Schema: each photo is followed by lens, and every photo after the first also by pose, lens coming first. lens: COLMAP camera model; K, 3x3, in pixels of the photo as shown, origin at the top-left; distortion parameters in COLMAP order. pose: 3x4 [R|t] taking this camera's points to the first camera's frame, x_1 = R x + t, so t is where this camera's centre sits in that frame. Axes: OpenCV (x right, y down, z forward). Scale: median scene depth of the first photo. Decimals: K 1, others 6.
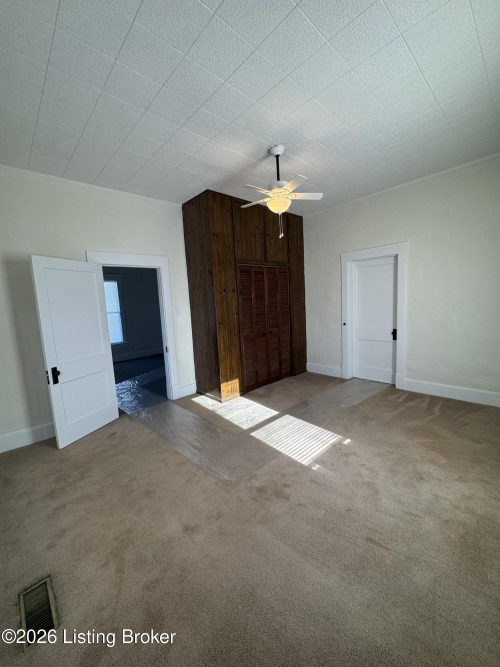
lens RADIAL K [[266.9, 0, 249.9], [0, 266.9, 332.9], [0, 0, 1]] dist [0.000459, -0.000048]
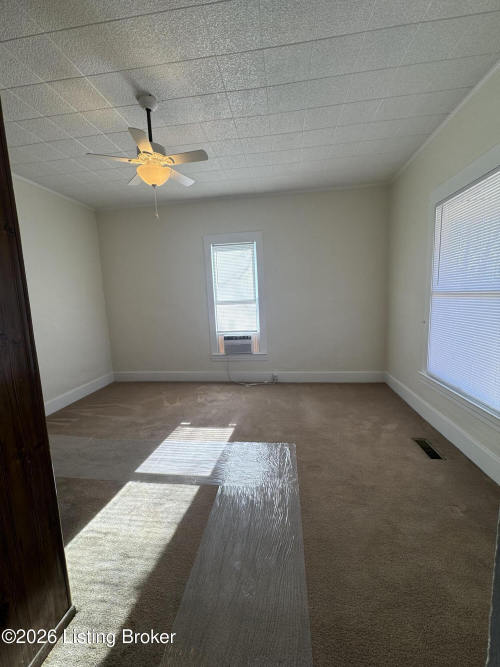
lens RADIAL K [[266.9, 0, 249.9], [0, 266.9, 332.7], [0, 0, 1]] dist [0.000459, -0.000048]
pose [[-0.626794, -0.025737, 0.778759, -0.623861], [0.170783, 0.970614, 0.169535, -0.107729], [-0.760238, 0.239262, -0.603980, 1.247434]]
